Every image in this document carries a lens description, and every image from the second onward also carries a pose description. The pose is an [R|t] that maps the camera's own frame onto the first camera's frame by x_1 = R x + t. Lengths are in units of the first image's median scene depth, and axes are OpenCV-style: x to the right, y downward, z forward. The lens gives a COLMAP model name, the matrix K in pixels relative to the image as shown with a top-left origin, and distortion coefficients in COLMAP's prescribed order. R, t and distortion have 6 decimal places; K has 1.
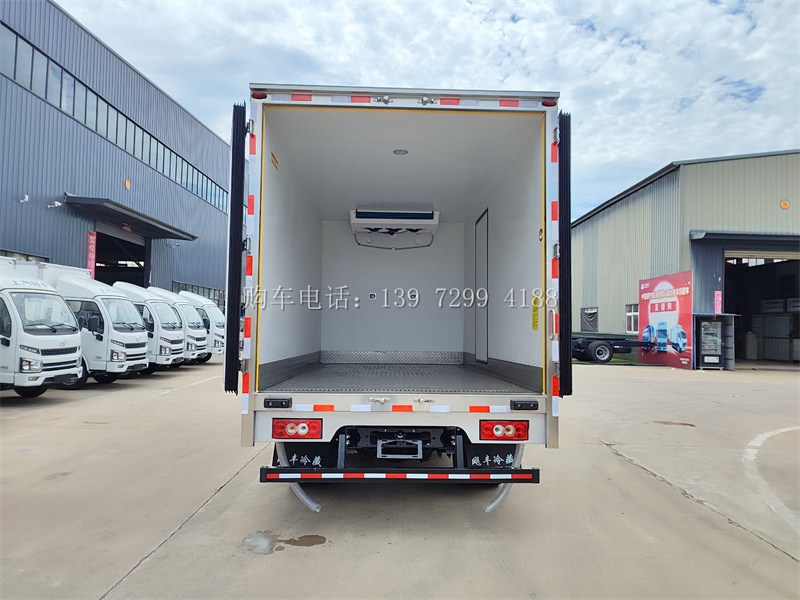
lens RADIAL K [[546.6, 0, 400.0], [0, 546.6, 300.0], [0, 0, 1]] dist [0.018742, 0.000636]
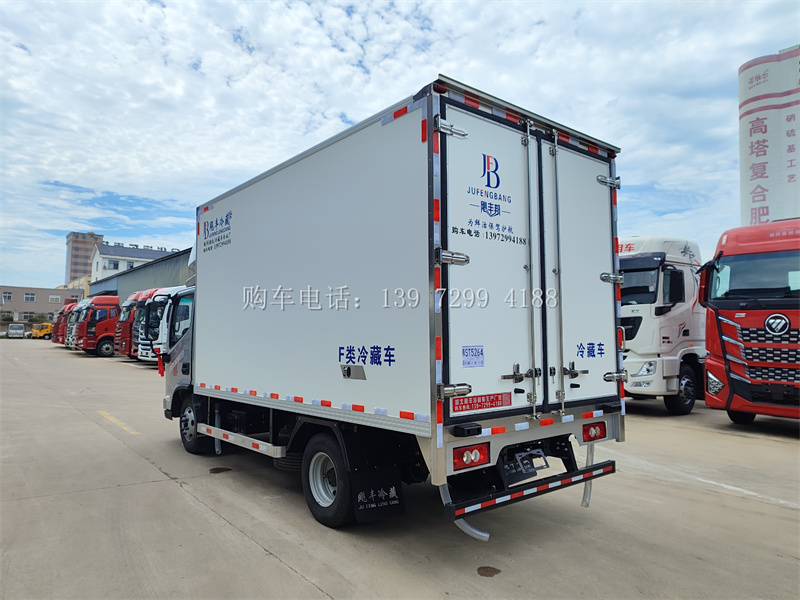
lens RADIAL K [[546.6, 0, 400.0], [0, 546.6, 300.0], [0, 0, 1]] dist [0.018742, 0.000636]
pose [[0.796946, 0.025970, 0.603492, -0.286238], [-0.021953, 0.999661, -0.014028, -0.004890], [-0.603651, -0.002069, 0.797246, 0.111026]]
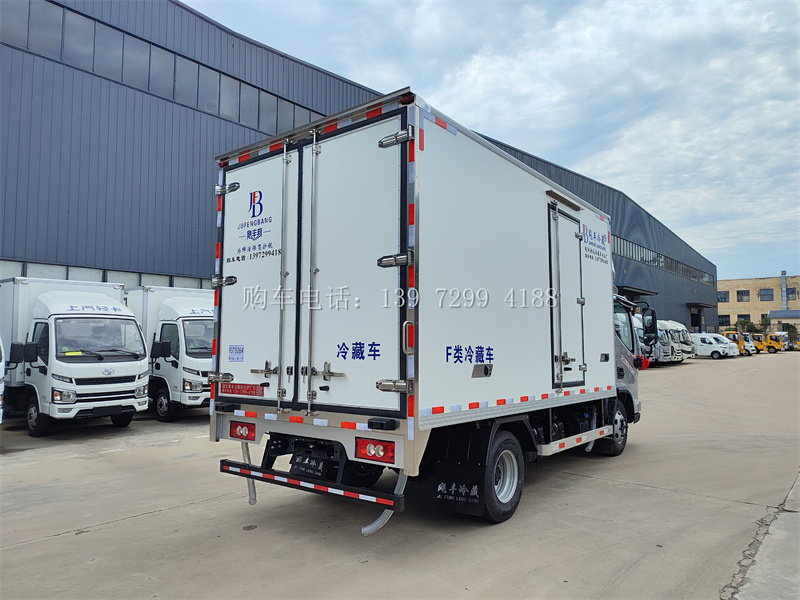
lens RADIAL K [[545.9, 0, 400.0], [0, 545.9, 300.0], [0, 0, 1]] dist [0.023768, -0.004535]
pose [[0.768605, -0.071236, -0.635745, 0.288840], [0.045153, 0.997343, -0.057165, 0.011180], [0.638128, 0.015232, 0.769780, 0.098005]]
